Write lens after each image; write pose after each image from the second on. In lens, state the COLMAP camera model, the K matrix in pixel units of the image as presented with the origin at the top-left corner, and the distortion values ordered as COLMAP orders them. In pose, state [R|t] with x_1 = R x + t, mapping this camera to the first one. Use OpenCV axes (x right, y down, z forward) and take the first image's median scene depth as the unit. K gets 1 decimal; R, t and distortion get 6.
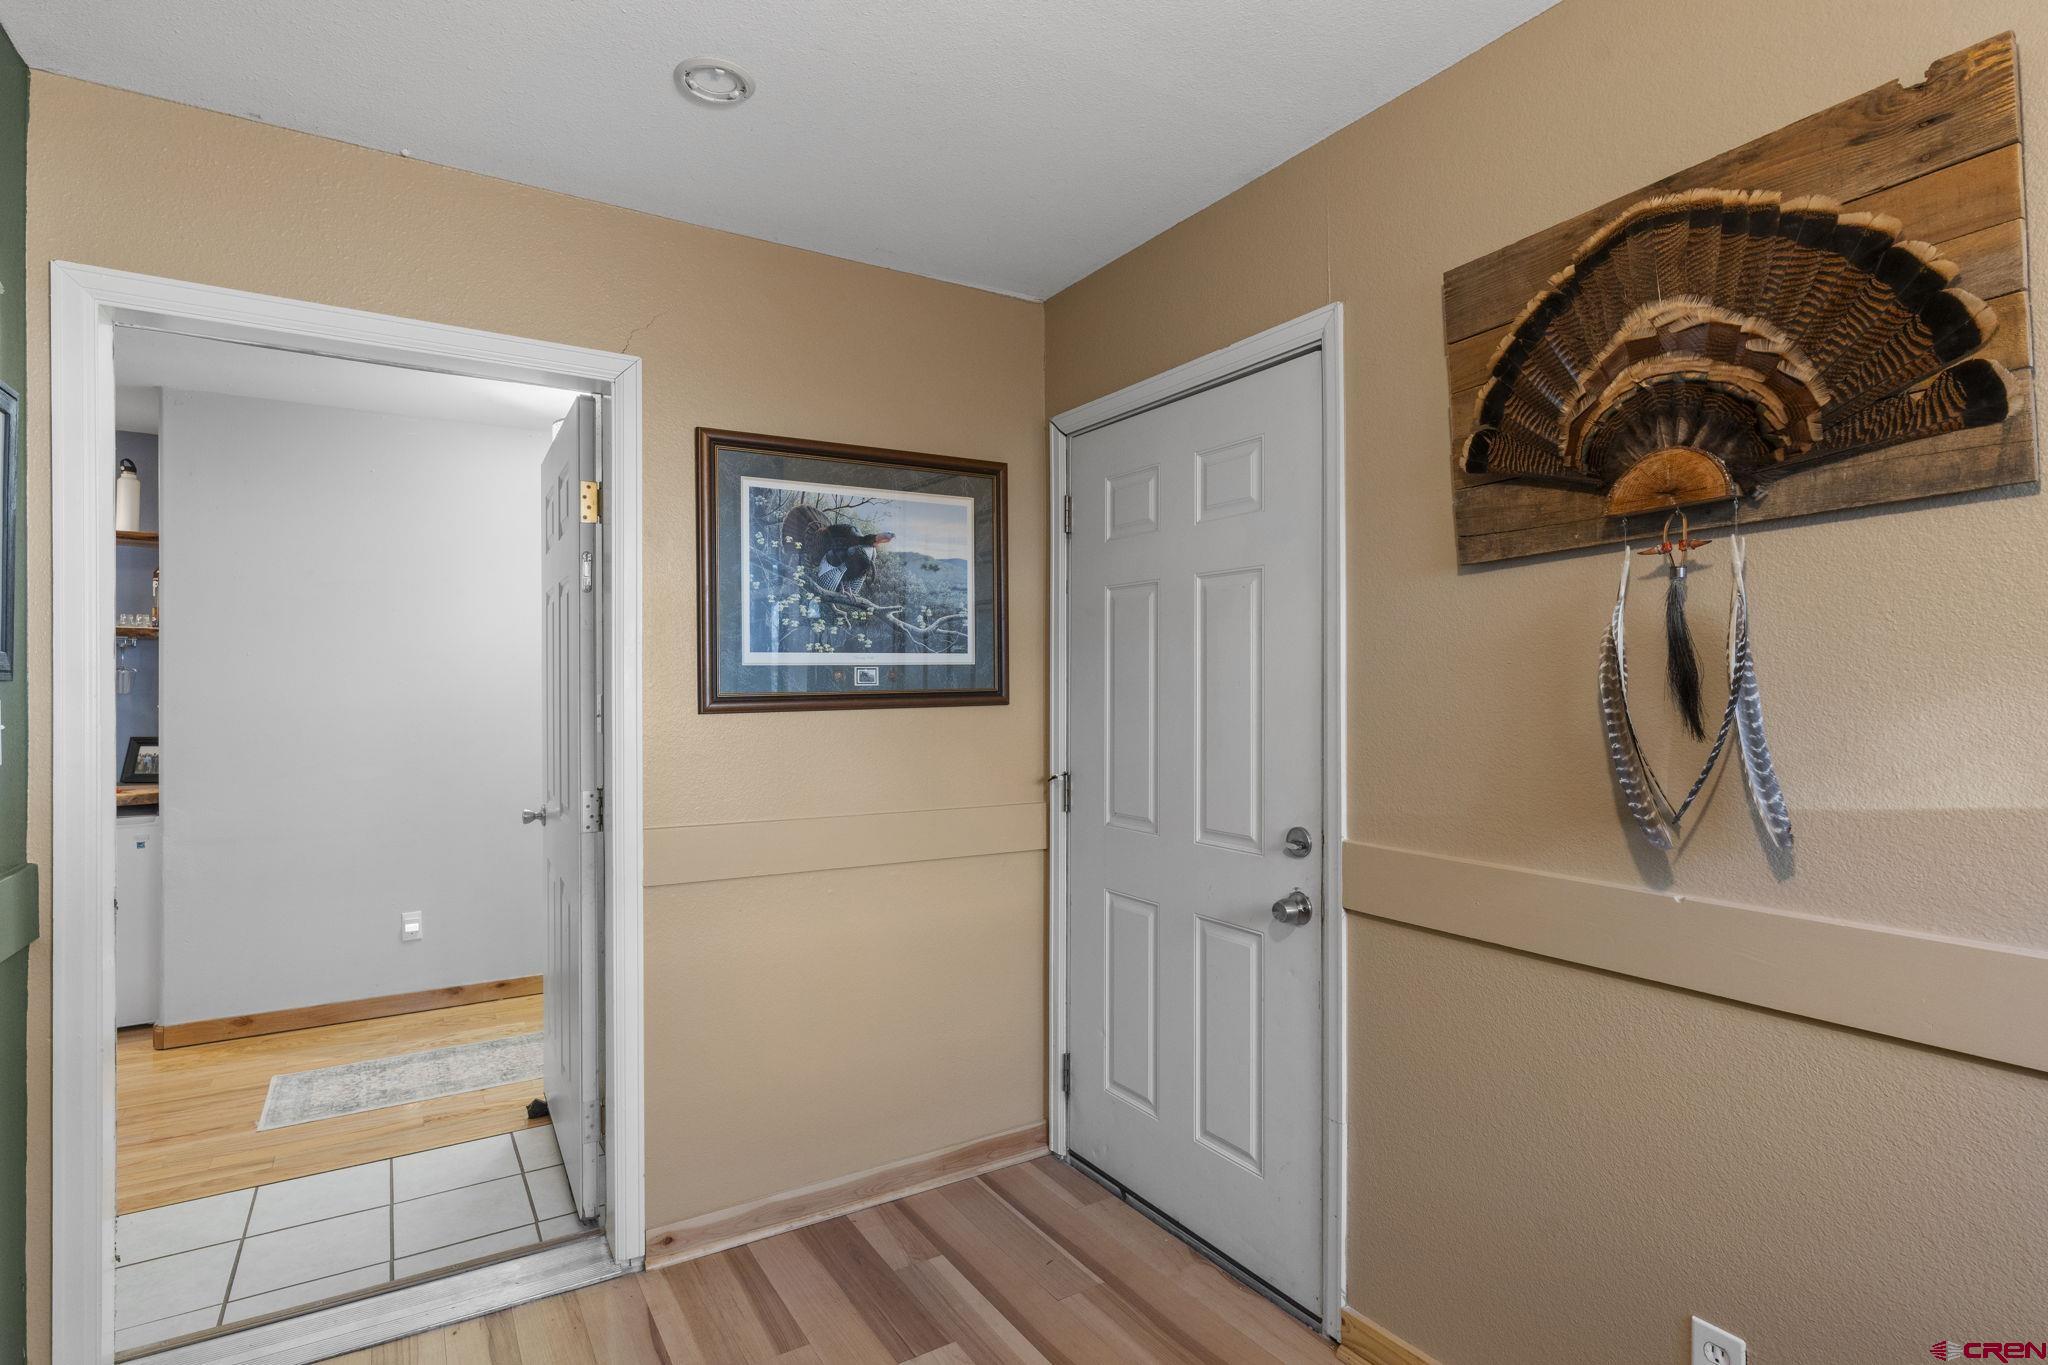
lens RADIAL K [[973.6, 0, 1024.0], [0, 973.6, 682.5], [0, 0, 1]] dist [-0.001800, -0.000030]
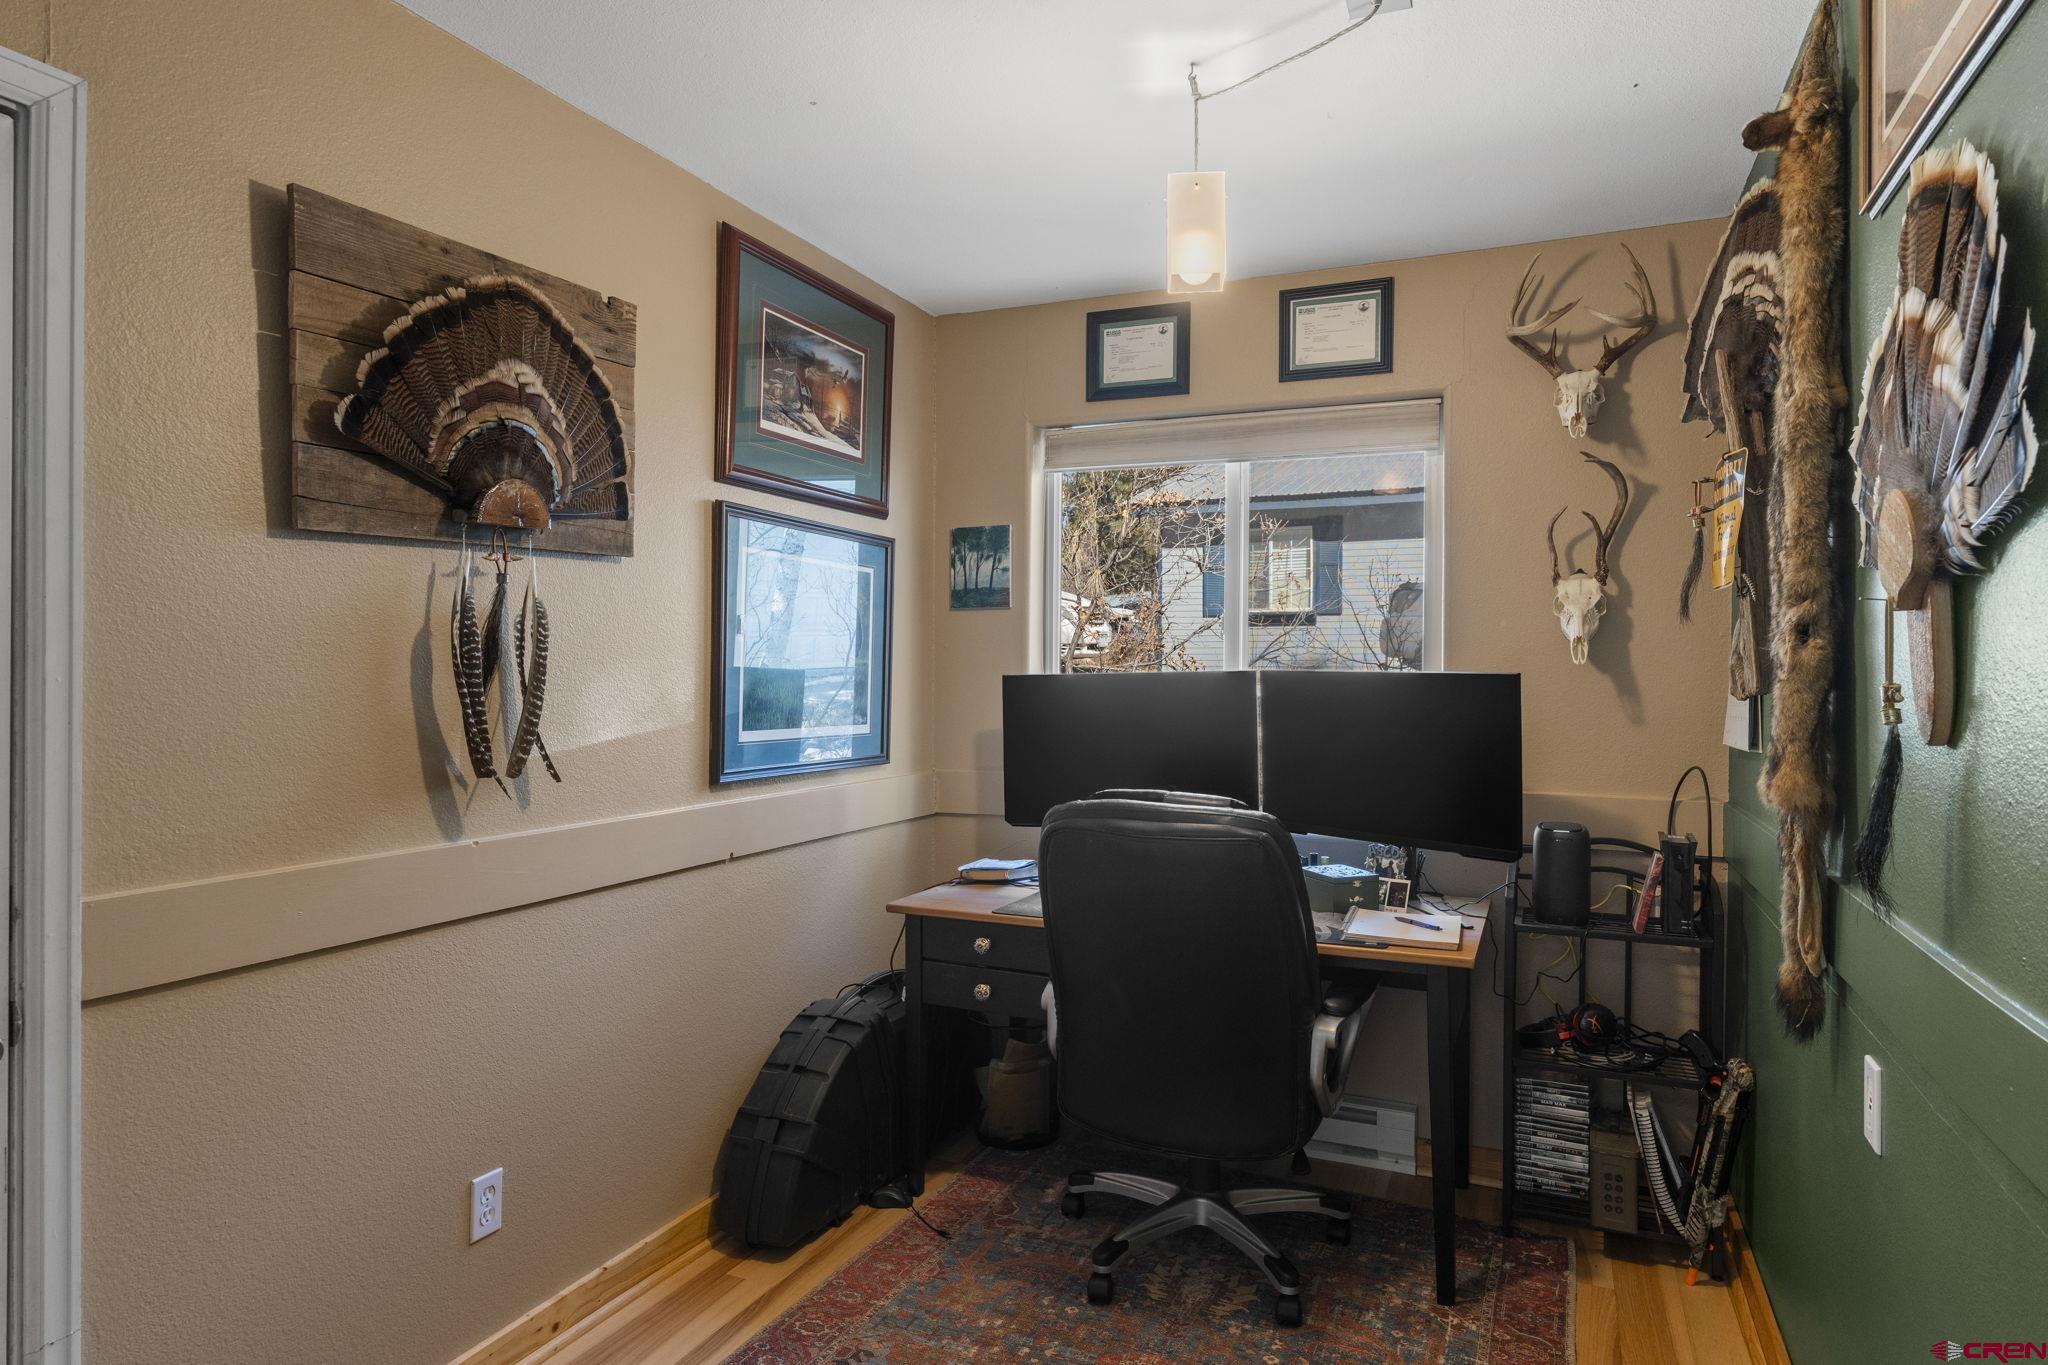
lens RADIAL K [[973.6, 0, 1024.0], [0, 973.6, 682.5], [0, 0, 1]] dist [-0.001800, -0.000030]
pose [[-0.473880, -0.007524, 0.880557, -0.724156], [-0.008084, 0.999959, 0.004194, 0.009956], [-0.880552, -0.005131, -0.473922, 0.967072]]
